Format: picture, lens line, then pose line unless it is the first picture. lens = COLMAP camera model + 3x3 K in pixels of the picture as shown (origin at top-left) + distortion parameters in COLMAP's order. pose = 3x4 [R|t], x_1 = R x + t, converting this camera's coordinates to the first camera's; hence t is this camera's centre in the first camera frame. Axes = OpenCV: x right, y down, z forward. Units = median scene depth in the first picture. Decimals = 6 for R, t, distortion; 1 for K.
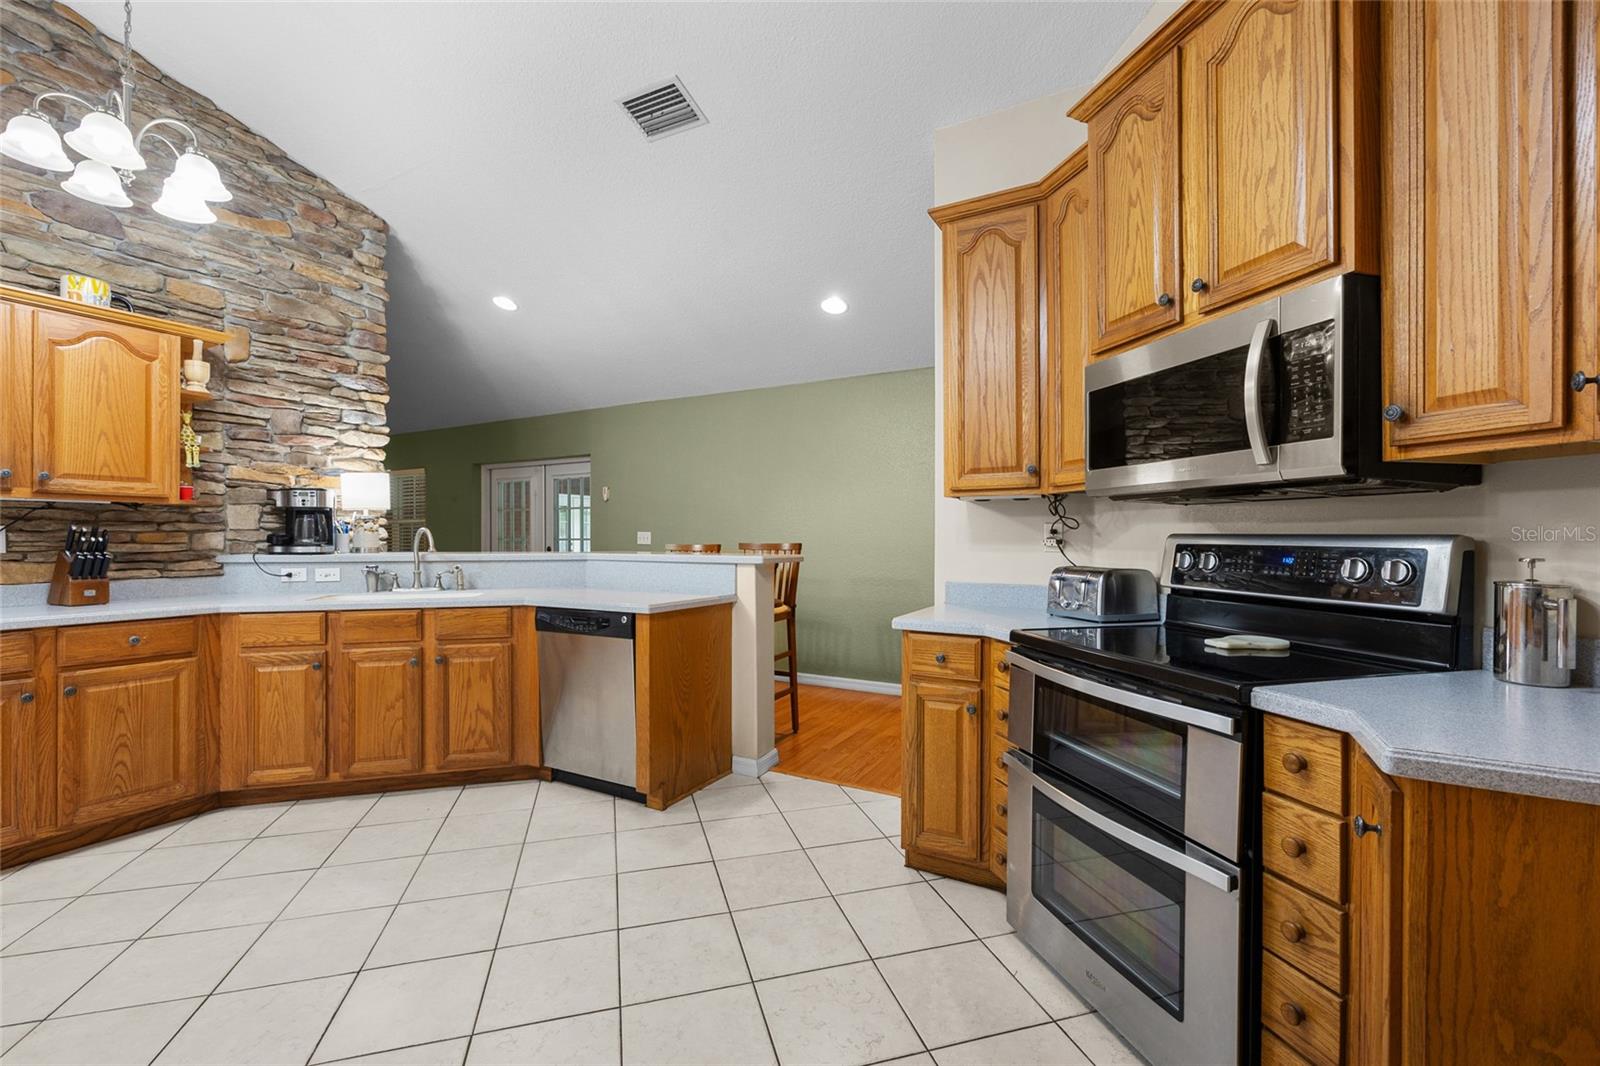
lens RADIAL K [[671.1, 0, 825.9], [0, 671.1, 536.7], [0, 0, 1]] dist [-0.003332, 0.000206]
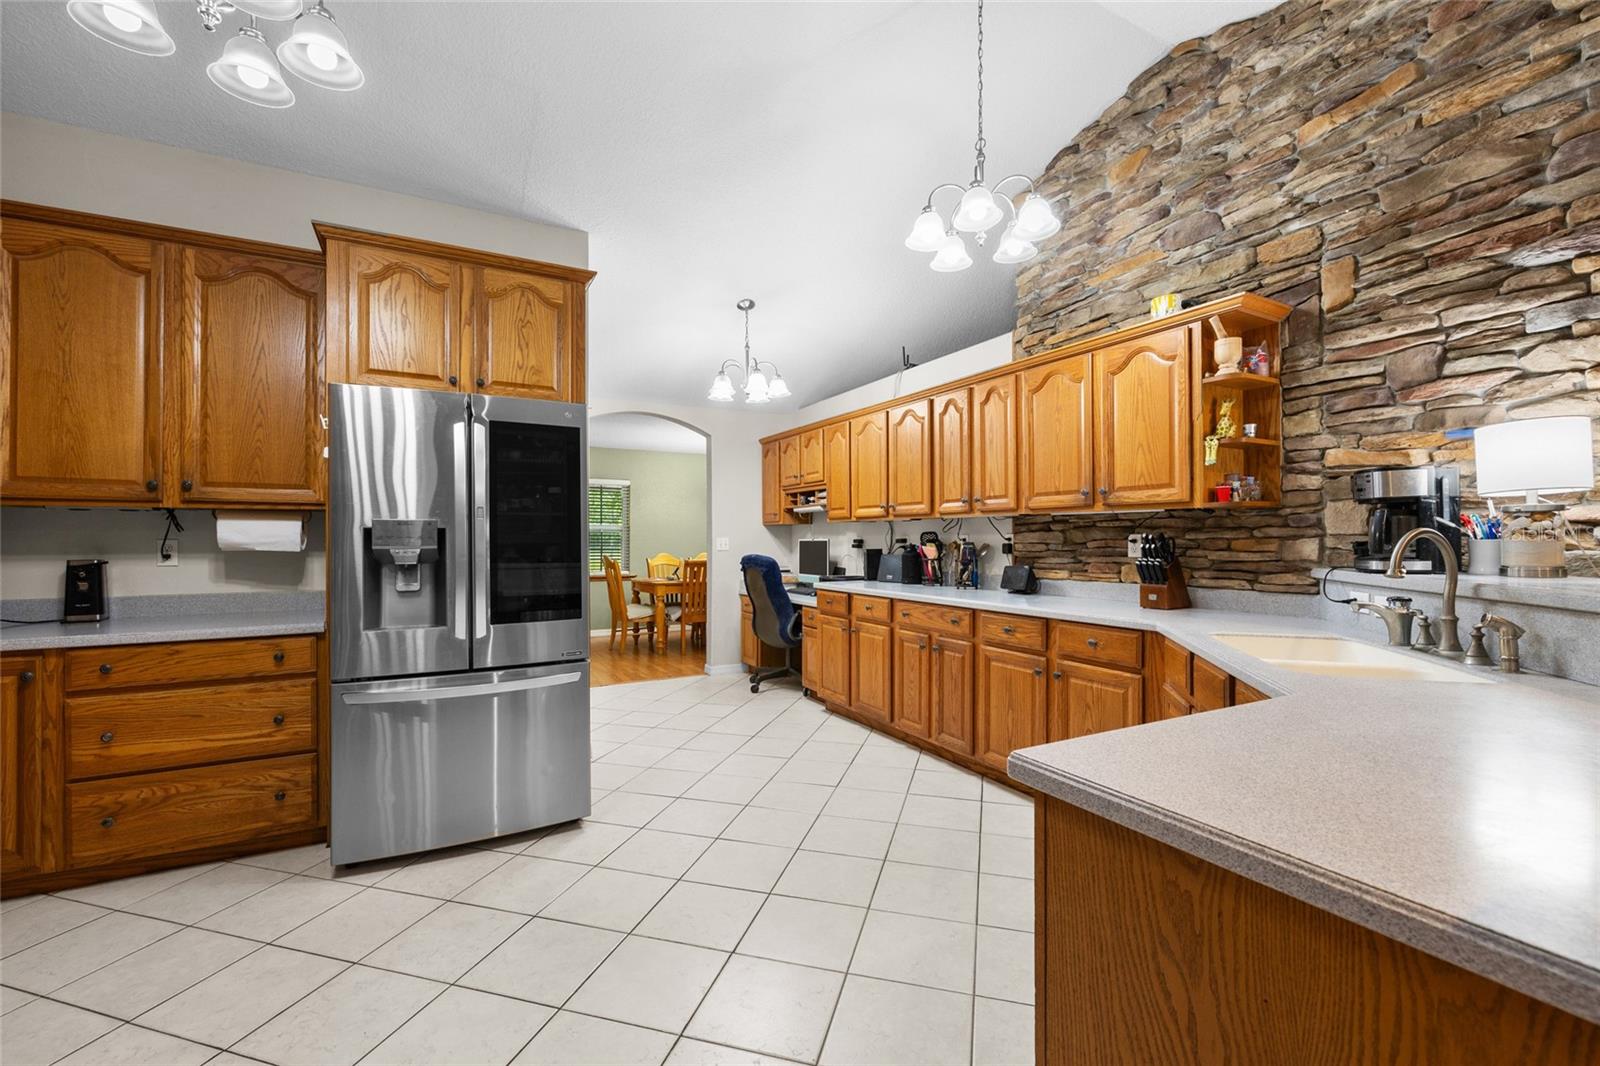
lens RADIAL K [[671.1, 0, 792.2], [0, 671.1, 539.6], [0, 0, 1]] dist [-0.003332, 0.000206]
pose [[-0.569169, 0.000077, -0.822221, 0.078108], [0.002399, 0.999996, -0.001567, -0.005653], [0.822217, -0.002865, -0.569167, 0.977477]]
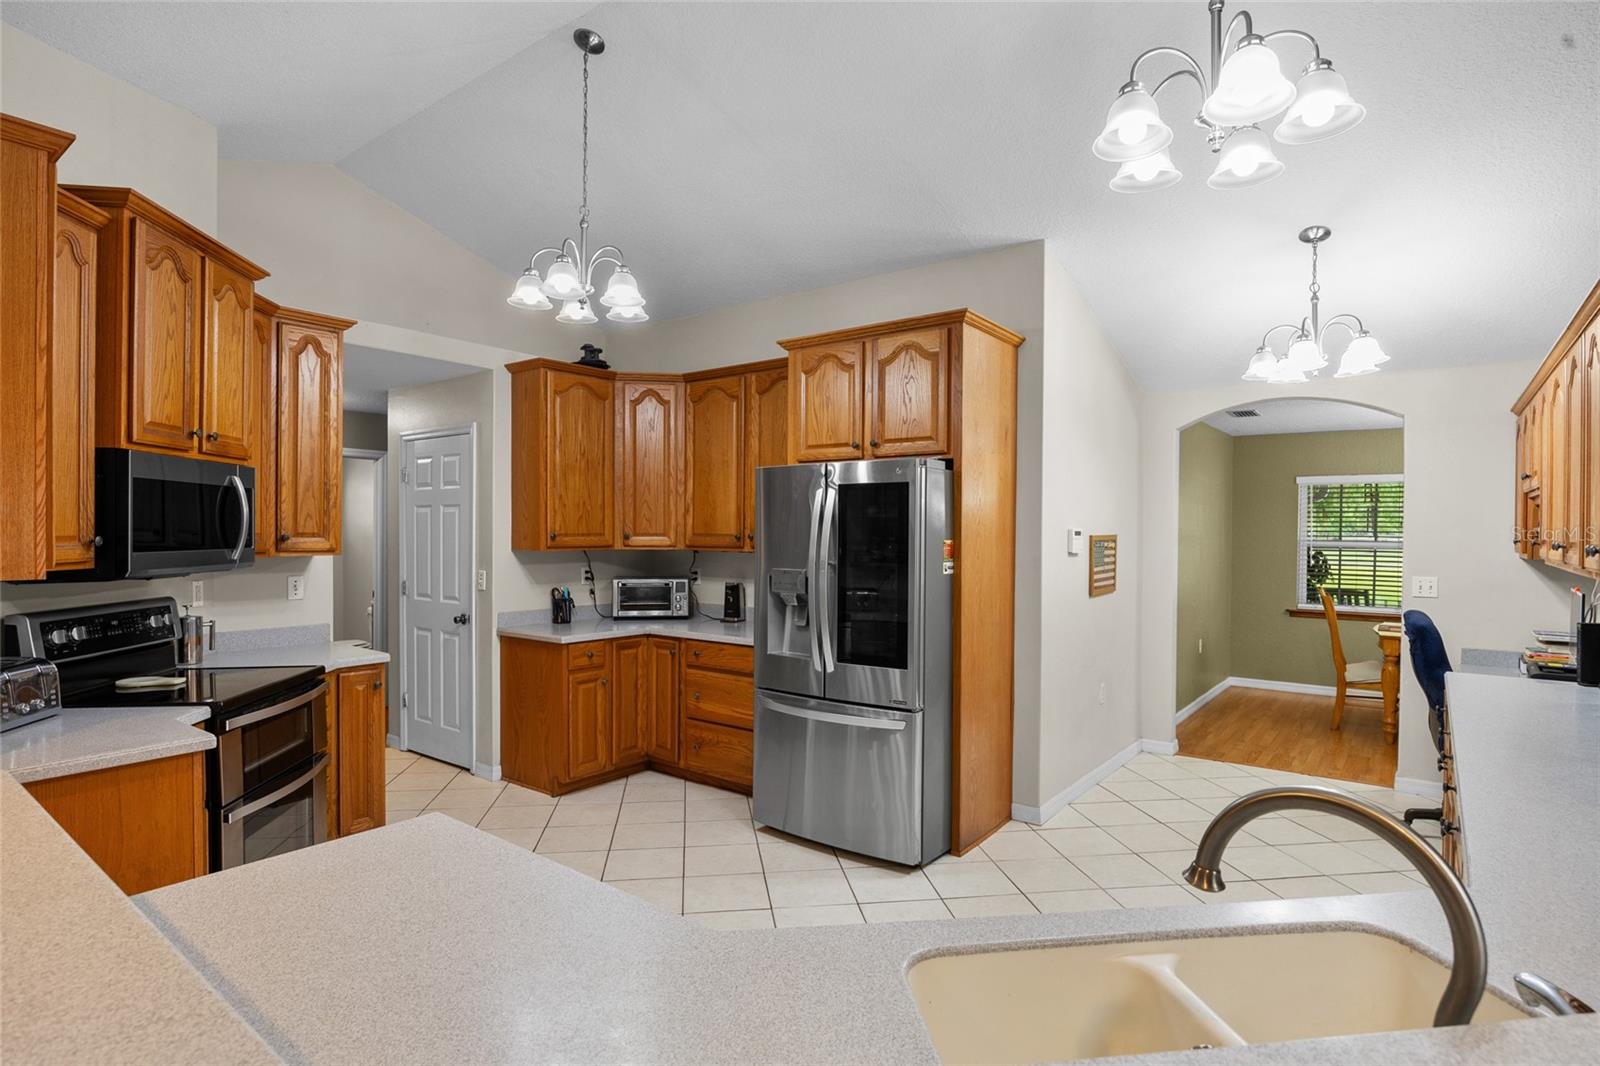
lens RADIAL K [[829.4, 0, 786.5], [0, 829.4, 542.4], [0, 0, 1]] dist [-0.002039, -0.000172]
pose [[-0.981339, -0.008679, 0.192091, -0.567943], [-0.006018, 0.999878, 0.014431, -0.093042], [-0.192192, 0.013006, -0.981271, 1.383712]]
